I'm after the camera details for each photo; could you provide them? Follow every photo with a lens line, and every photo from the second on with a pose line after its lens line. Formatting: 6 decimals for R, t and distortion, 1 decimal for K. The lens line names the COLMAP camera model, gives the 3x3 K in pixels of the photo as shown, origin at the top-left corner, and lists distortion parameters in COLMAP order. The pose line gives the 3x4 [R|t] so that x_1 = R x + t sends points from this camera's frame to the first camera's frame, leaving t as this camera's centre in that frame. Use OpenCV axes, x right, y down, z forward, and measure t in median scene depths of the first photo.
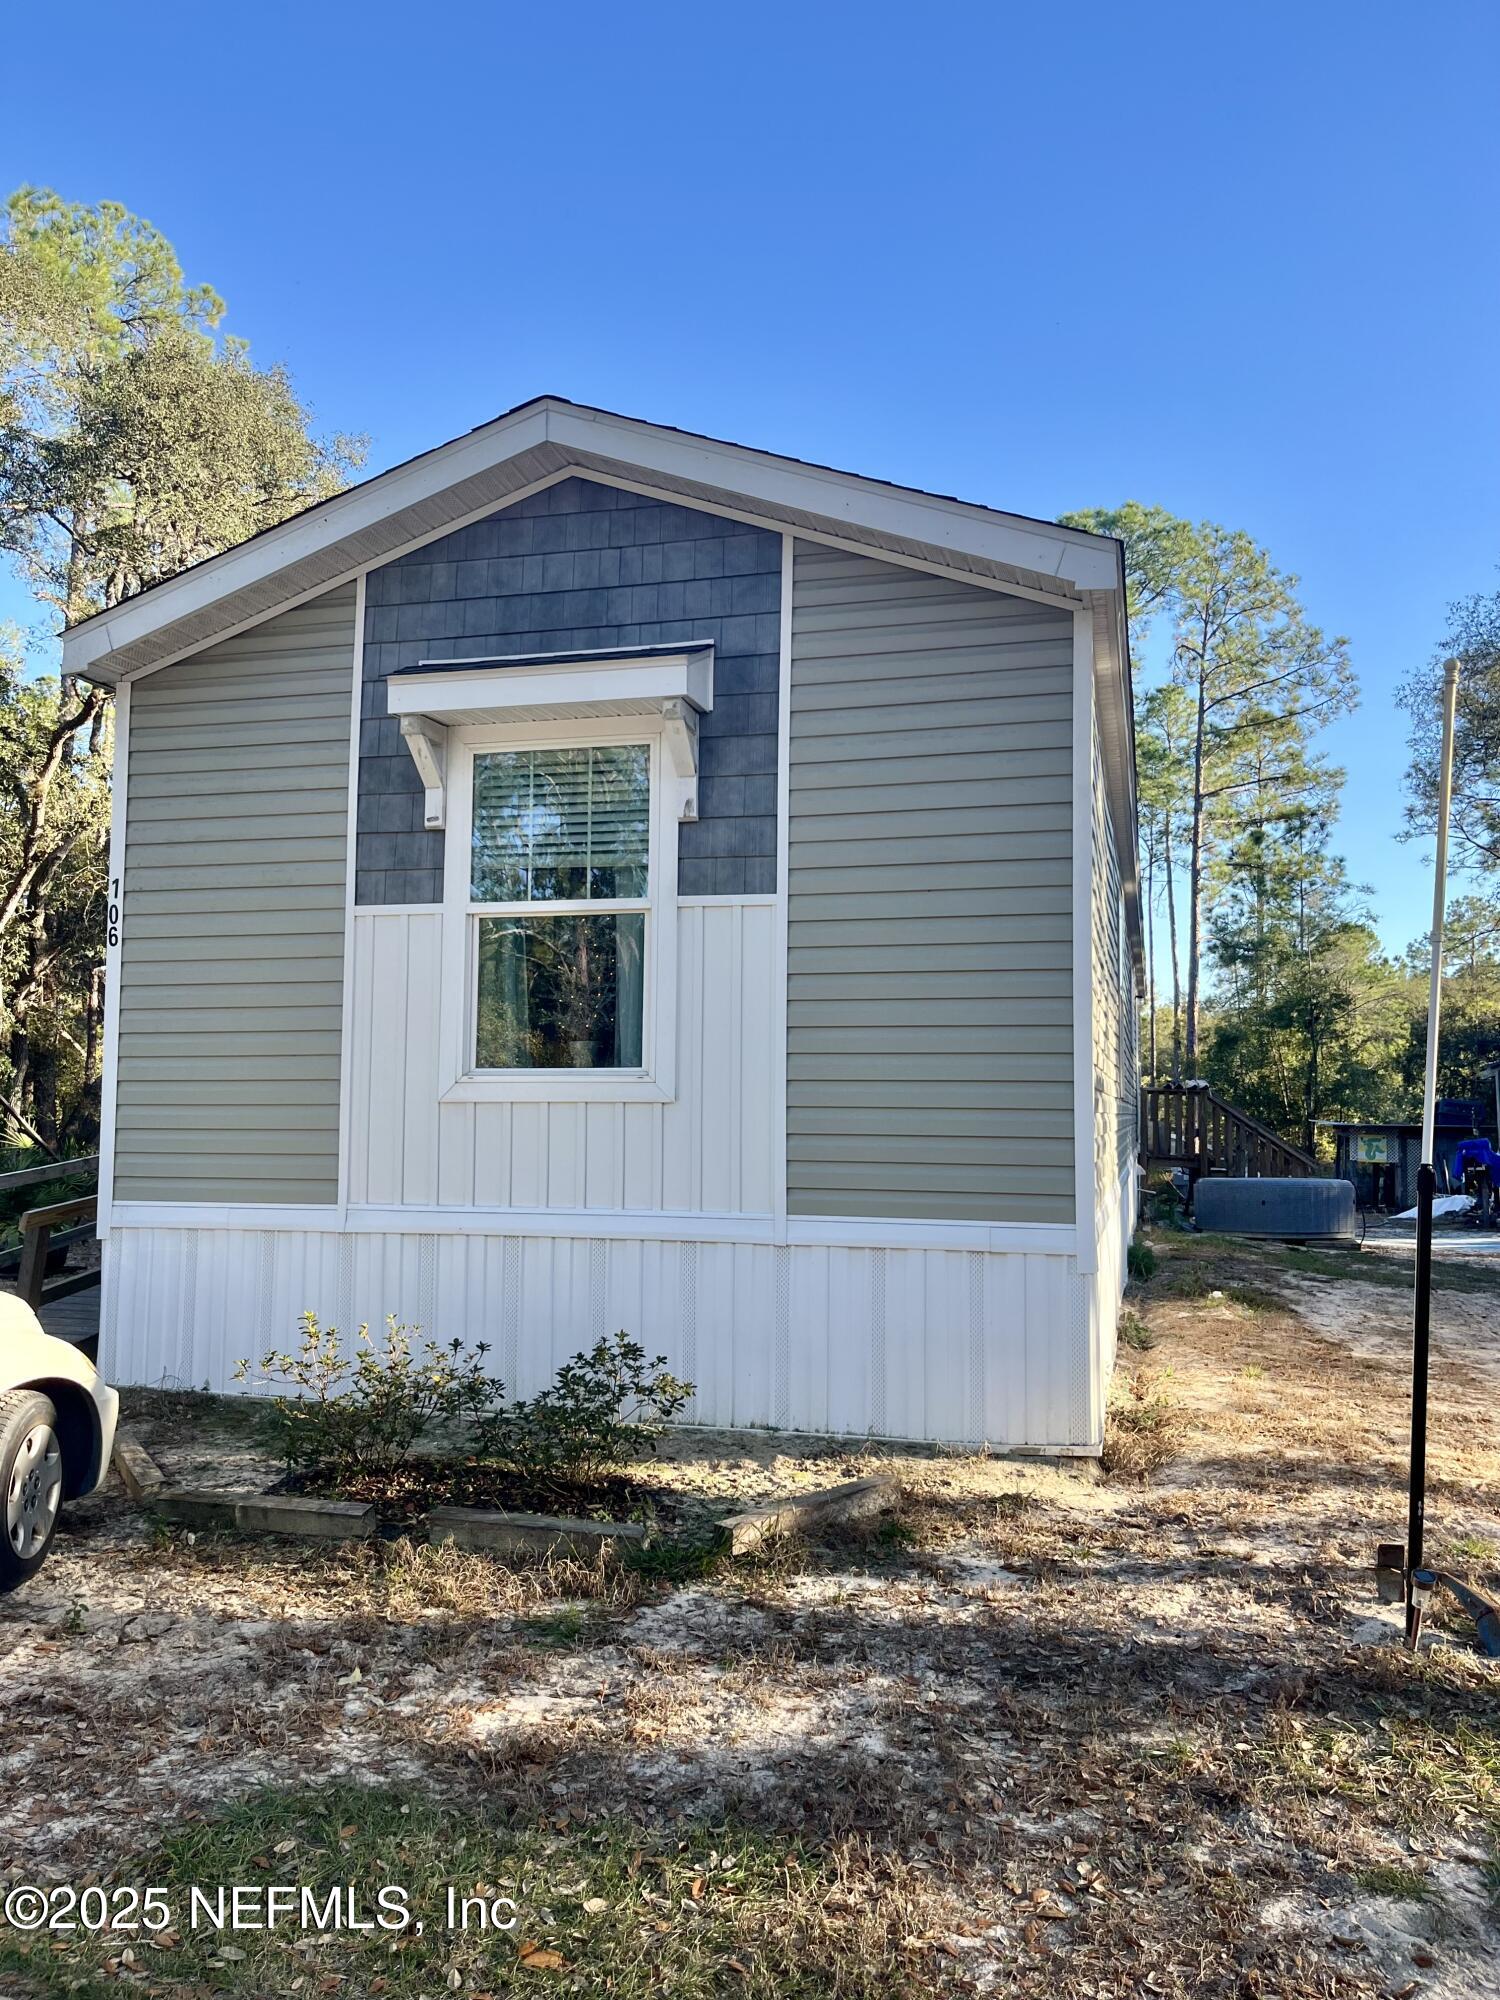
lens RADIAL K [[1526.9, 0, 747.5], [0, 1526.9, 1008.0], [0, 0, 1]] dist [0.026496, 0.004852]
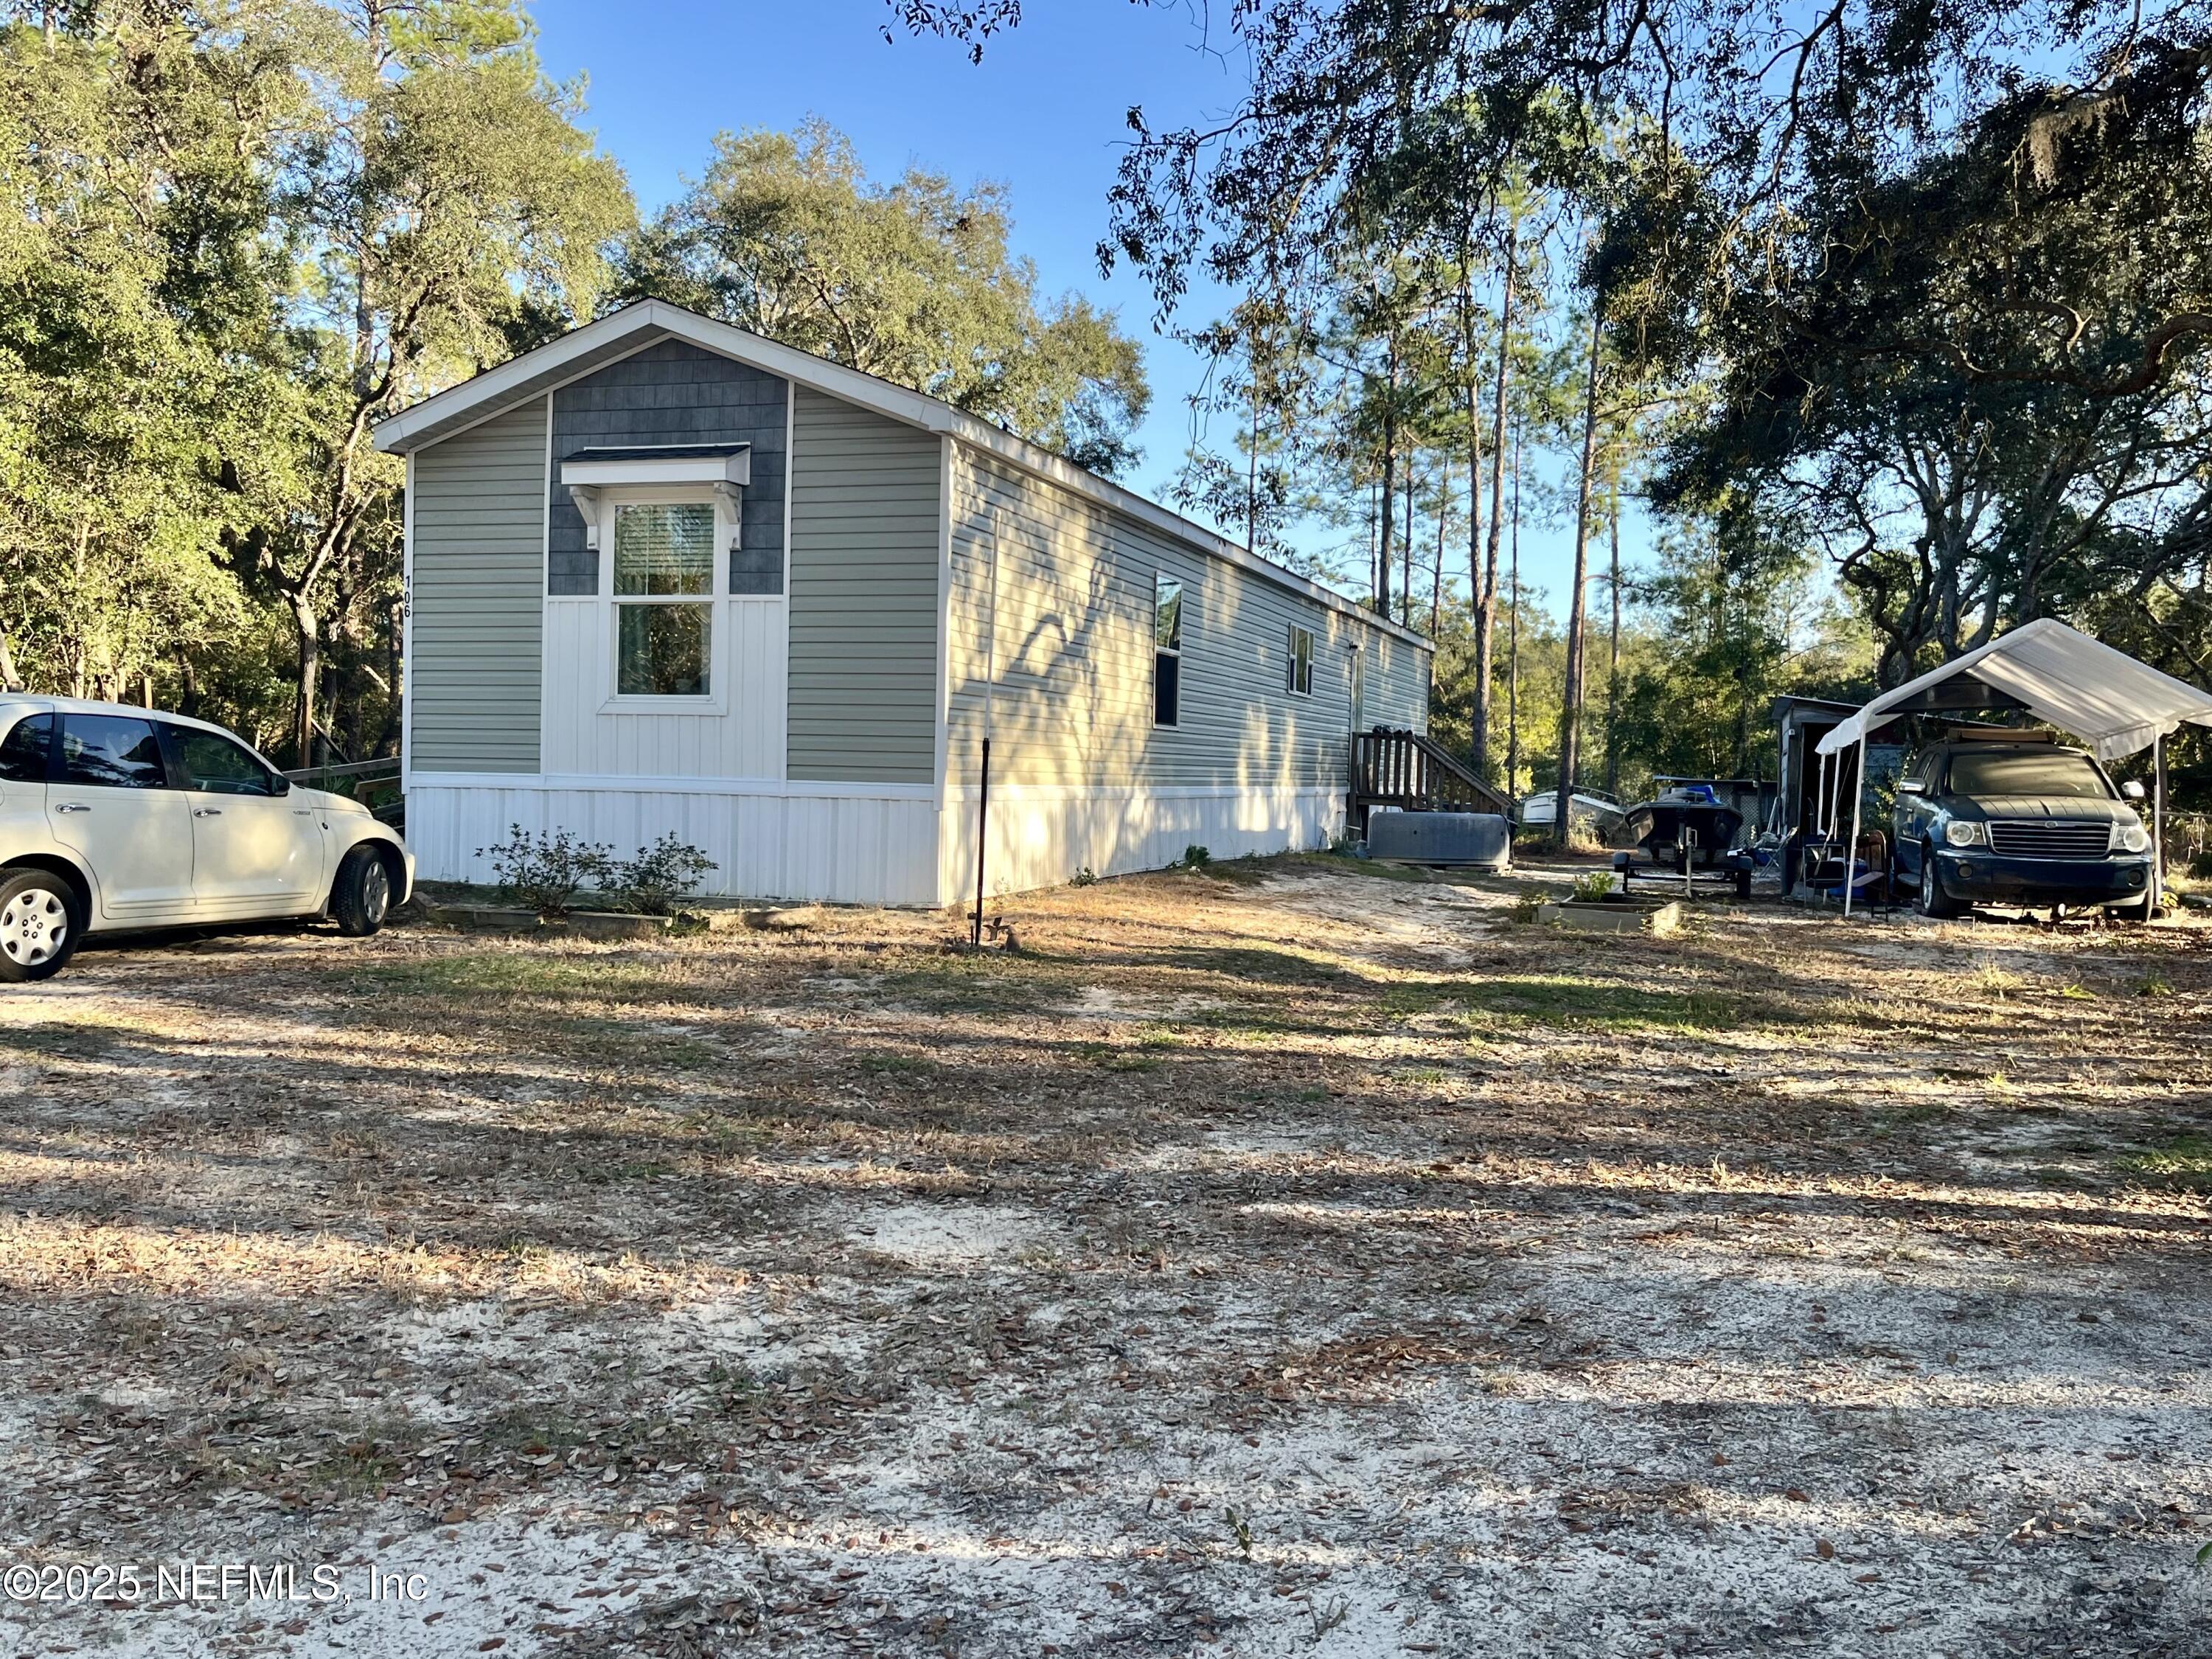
lens RADIAL K [[1886.0, 0, 1108.4], [0, 1886.0, 823.5], [0, 0, 1]] dist [0.002636, -0.006871]
pose [[0.999041, 0.016832, -0.040426, 0.462593], [-0.012906, 0.995348, 0.095480, -0.024623], [0.041845, -0.094867, 0.994610, -1.094769]]
